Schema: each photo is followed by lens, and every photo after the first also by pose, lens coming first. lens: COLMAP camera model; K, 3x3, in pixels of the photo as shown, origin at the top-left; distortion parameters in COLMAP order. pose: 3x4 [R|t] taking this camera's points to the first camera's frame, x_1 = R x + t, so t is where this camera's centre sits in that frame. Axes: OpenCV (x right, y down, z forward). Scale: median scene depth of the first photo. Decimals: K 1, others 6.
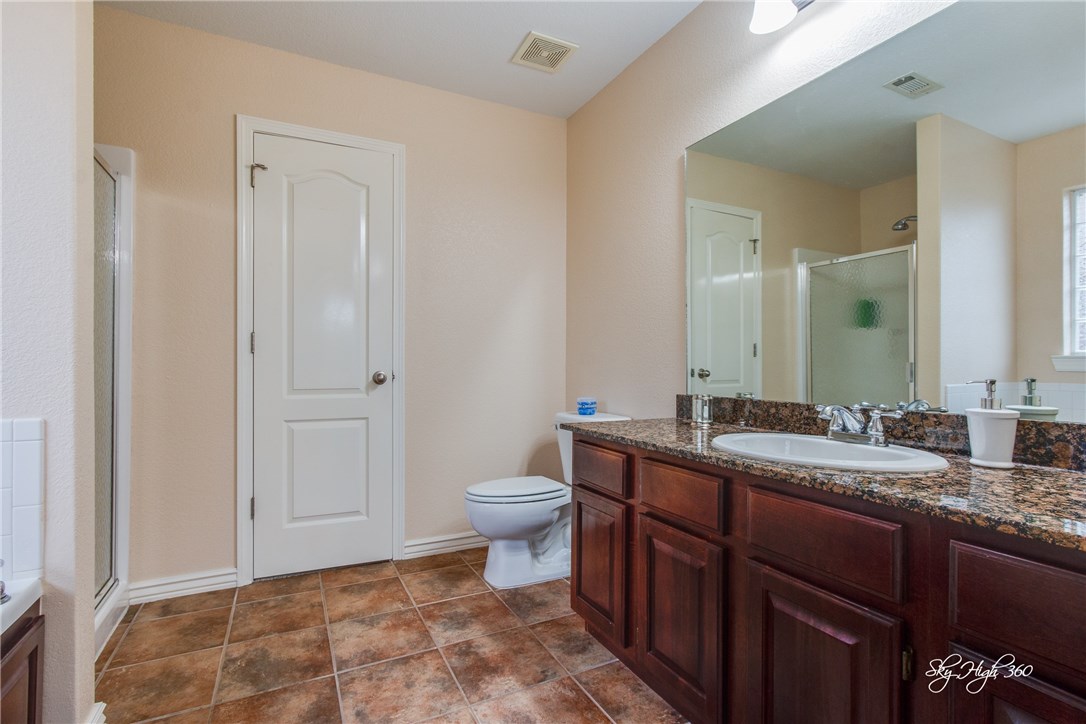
lens RADIAL K [[491.4, 0, 536.8], [0, 491.4, 365.8], [0, 0, 1]] dist [0.000109, 0.000371]
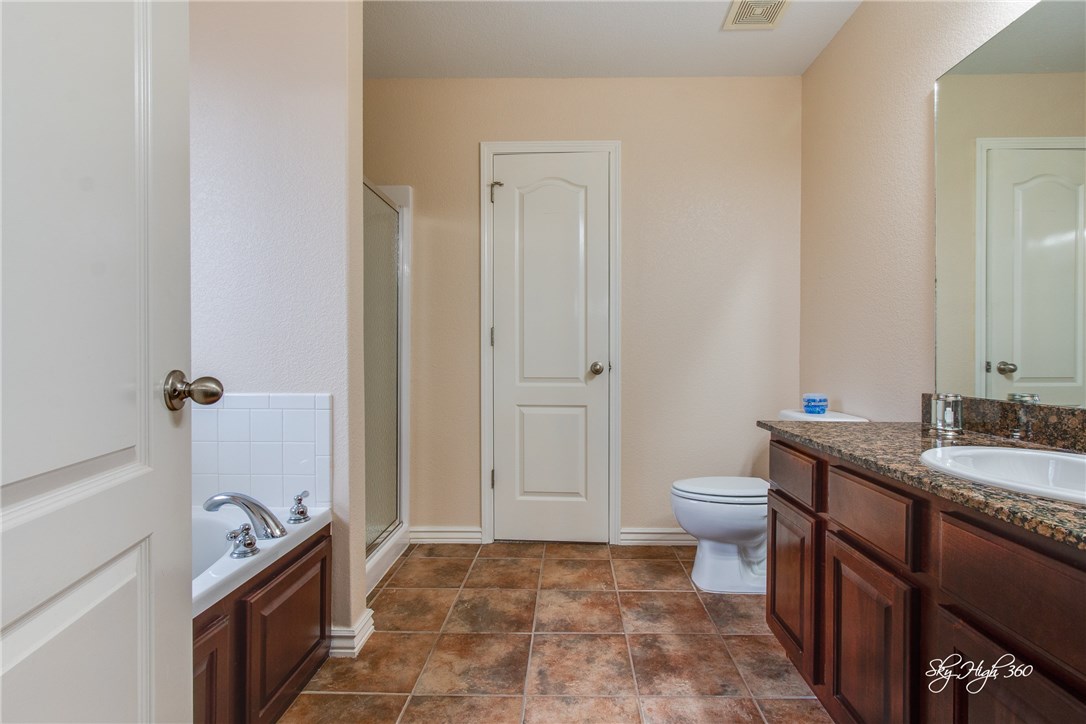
lens RADIAL K [[503.3, 0, 573.5], [0, 503.3, 361.8], [0, 0, 1]] dist [-0.000602, 0.000652]
pose [[0.896193, 0.006152, -0.443623, 0.159676], [-0.002080, 0.999951, 0.009665, 0.000878], [0.443661, -0.007739, 0.896161, 0.022451]]
